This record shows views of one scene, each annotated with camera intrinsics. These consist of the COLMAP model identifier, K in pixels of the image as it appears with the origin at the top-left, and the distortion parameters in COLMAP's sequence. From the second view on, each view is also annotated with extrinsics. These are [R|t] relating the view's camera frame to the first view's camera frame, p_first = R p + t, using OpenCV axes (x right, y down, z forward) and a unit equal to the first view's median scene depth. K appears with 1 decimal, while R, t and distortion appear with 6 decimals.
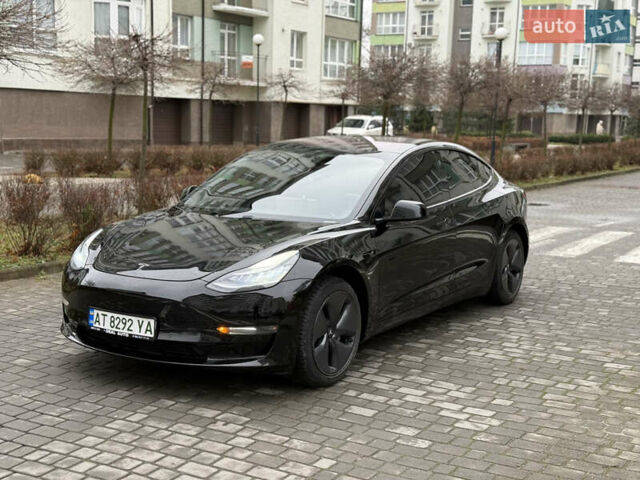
lens RADIAL K [[886.3, 0, 317.5], [0, 886.3, 238.6], [0, 0, 1]] dist [0.168747, -0.272452]
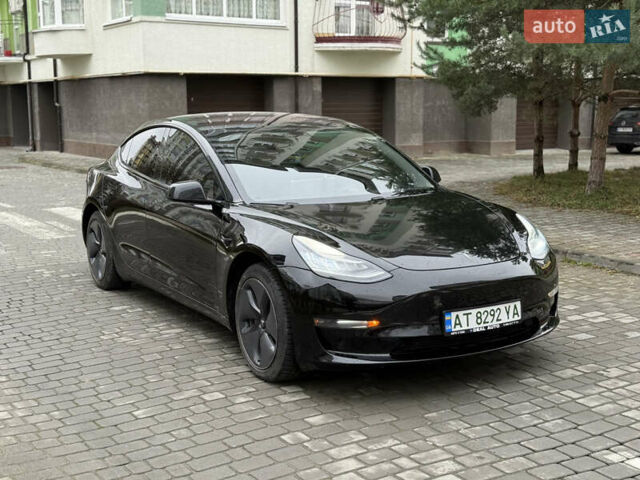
lens RADIAL K [[886.3, 0, 317.5], [0, 886.3, 238.6], [0, 0, 1]] dist [0.168747, -0.272452]
pose [[0.446754, -0.161465, 0.879966, -1.046707], [0.141059, 0.983989, 0.108937, -0.103847], [-0.883467, 0.075459, 0.462377, 0.695595]]
